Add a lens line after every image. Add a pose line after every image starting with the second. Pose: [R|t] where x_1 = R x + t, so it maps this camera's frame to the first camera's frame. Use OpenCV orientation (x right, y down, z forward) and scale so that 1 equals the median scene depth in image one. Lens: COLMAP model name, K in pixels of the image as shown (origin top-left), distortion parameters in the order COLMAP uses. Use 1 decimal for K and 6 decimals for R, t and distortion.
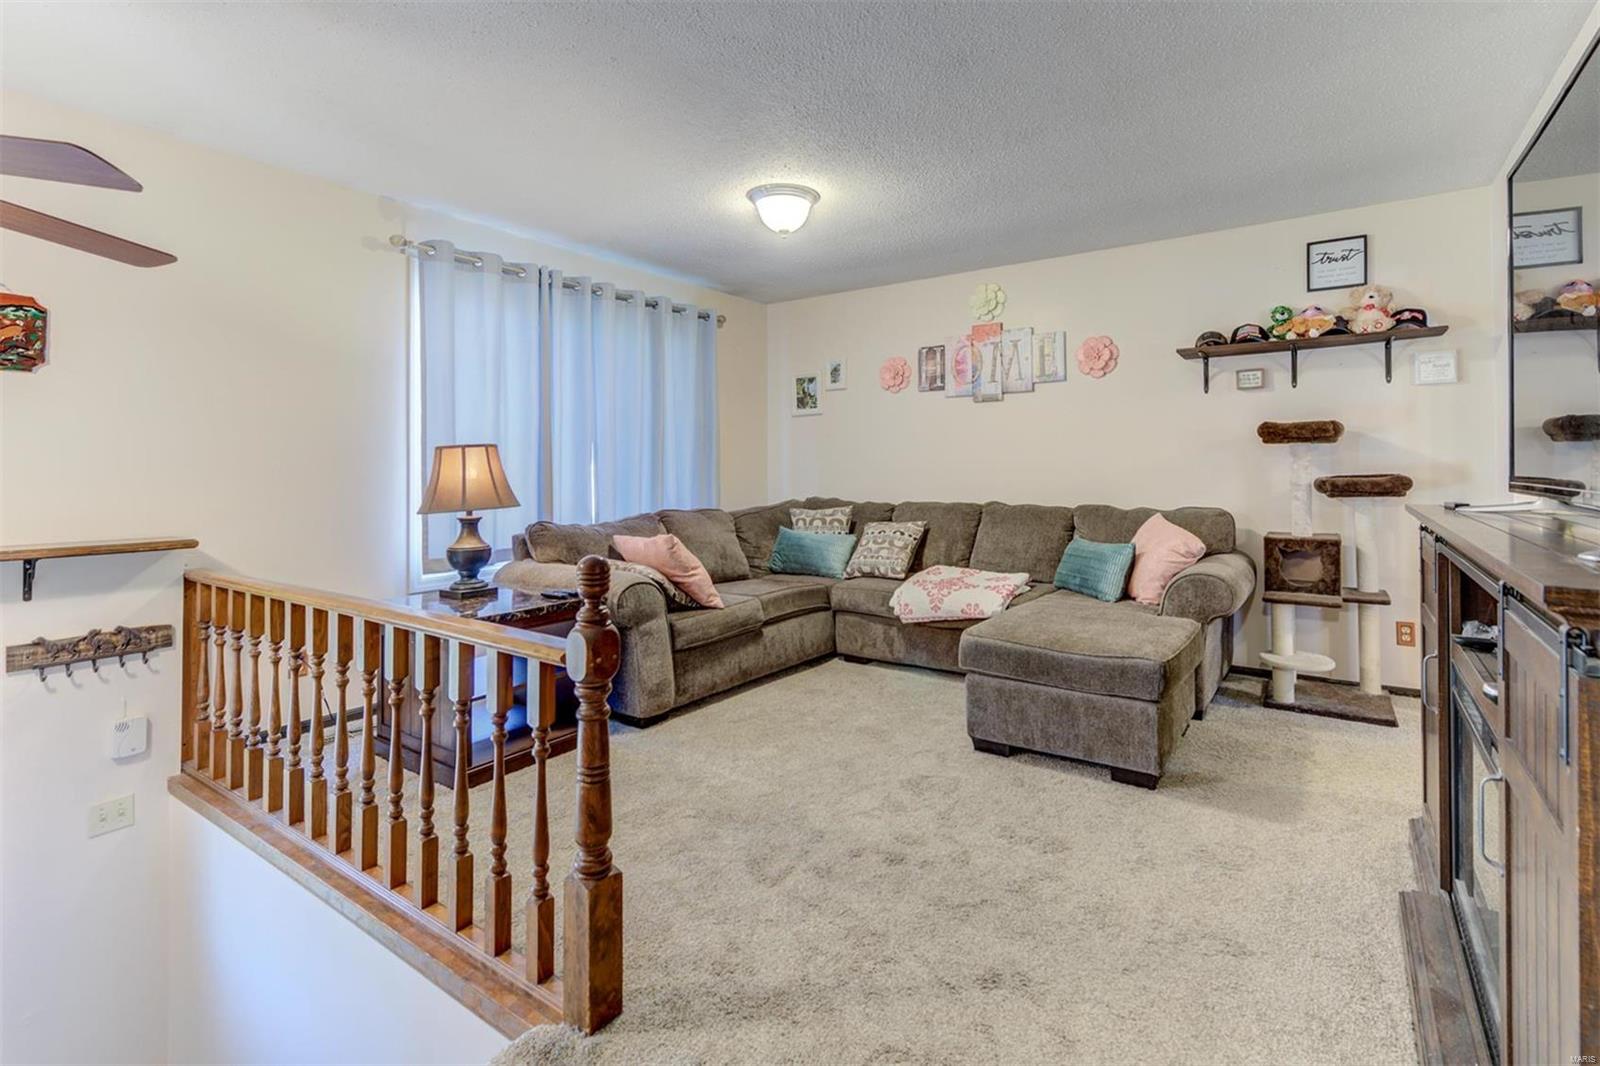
lens RADIAL K [[687.3, 0, 864.7], [0, 687.3, 461.5], [0, 0, 1]] dist [0.008870, -0.002741]
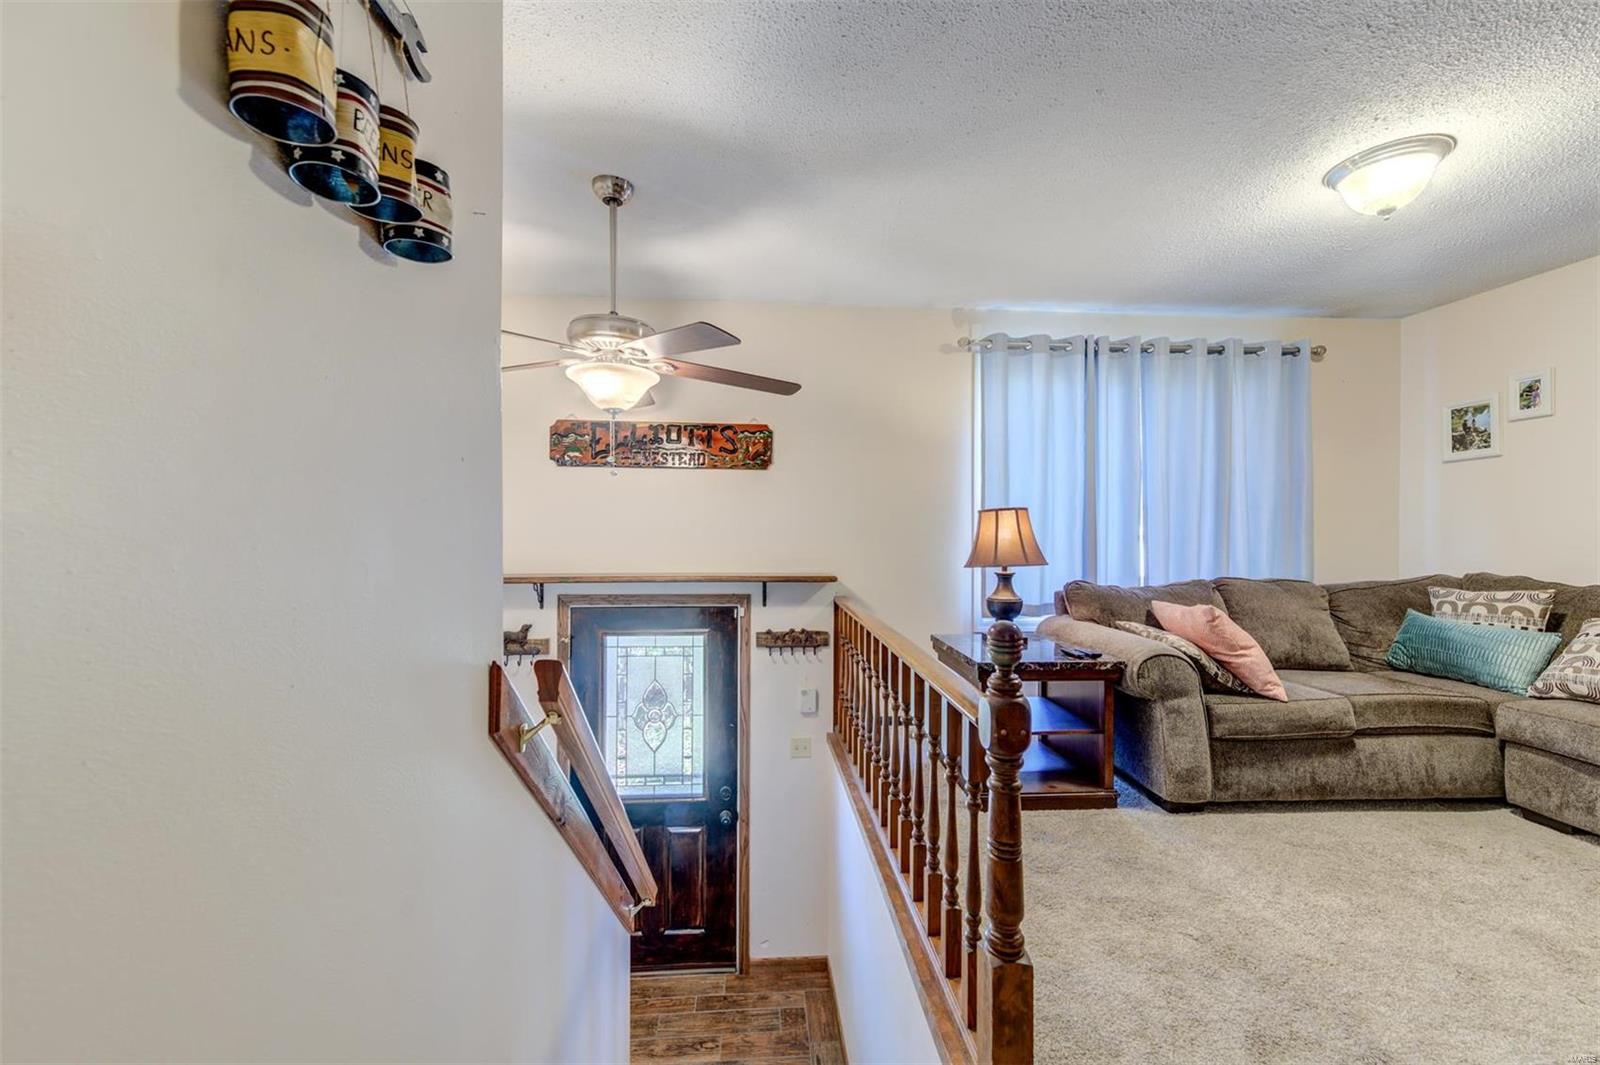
lens RADIAL K [[639.0, 0, 807.5], [0, 639.0, 534.1], [0, 0, 1]] dist [0.007366, -0.001939]
pose [[0.616068, 0.013277, -0.787581, 0.047127], [-0.000117, 0.999859, 0.016764, 0.000089], [0.787693, -0.010235, 0.615983, 0.084043]]
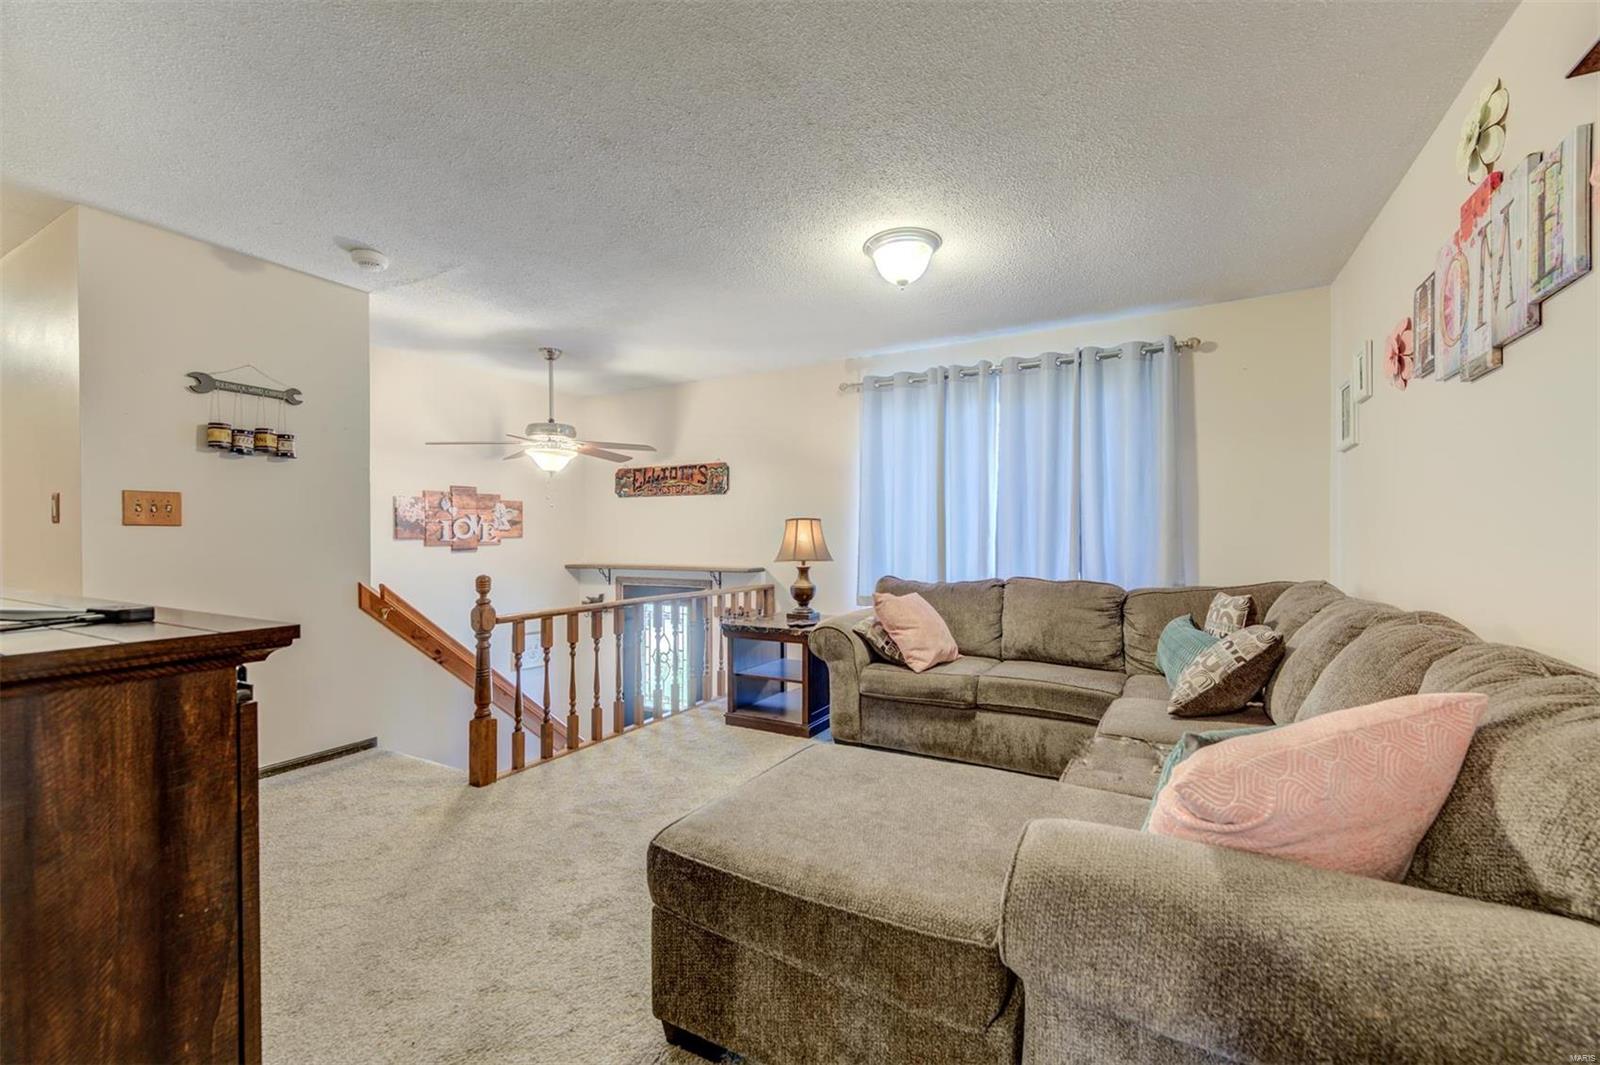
lens RADIAL K [[639.0, 0, 820.5], [0, 639.0, 538.9], [0, 0, 1]] dist [0.007366, -0.001939]
pose [[0.100212, 0.010490, -0.994911, 0.773511], [0.011283, 0.999868, 0.011679, 0.003480], [0.994902, -0.012396, 0.100081, 0.827085]]
